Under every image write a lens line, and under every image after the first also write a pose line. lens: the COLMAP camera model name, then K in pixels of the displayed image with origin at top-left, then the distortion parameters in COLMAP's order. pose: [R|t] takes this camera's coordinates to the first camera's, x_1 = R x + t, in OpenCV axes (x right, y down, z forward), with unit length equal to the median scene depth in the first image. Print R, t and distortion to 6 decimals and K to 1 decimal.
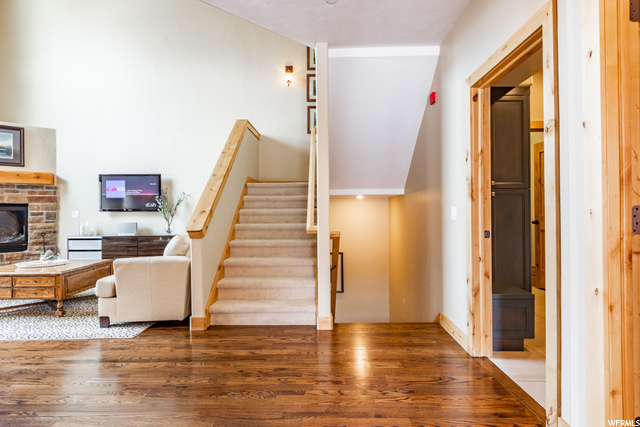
lens RADIAL K [[364.4, 0, 322.6], [0, 364.4, 210.9], [0, 0, 1]] dist [-0.000889, 0.001345]
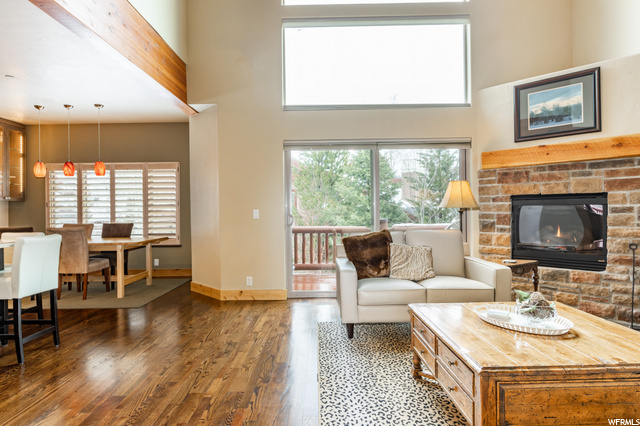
lens RADIAL K [[364.4, 0, 318.5], [0, 364.4, 211.2], [0, 0, 1]] dist [-0.000889, 0.001345]
pose [[0.010886, 0.008012, -0.999909, -0.217027], [0.007767, 0.999937, 0.008097, 0.001924], [0.999911, -0.007855, 0.010823, 0.516751]]
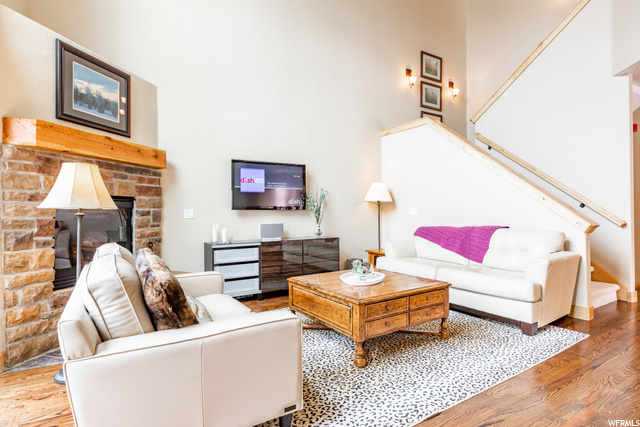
lens RADIAL K [[344.3, 0, 319.4], [0, 344.3, 211.9], [0, 0, 1]] dist [0.001766, 0.000076]
pose [[0.840298, -0.002409, 0.542119, -0.851350], [0.003434, 0.999994, -0.000881, 0.007238], [-0.542113, 0.002602, 0.840301, 0.321575]]
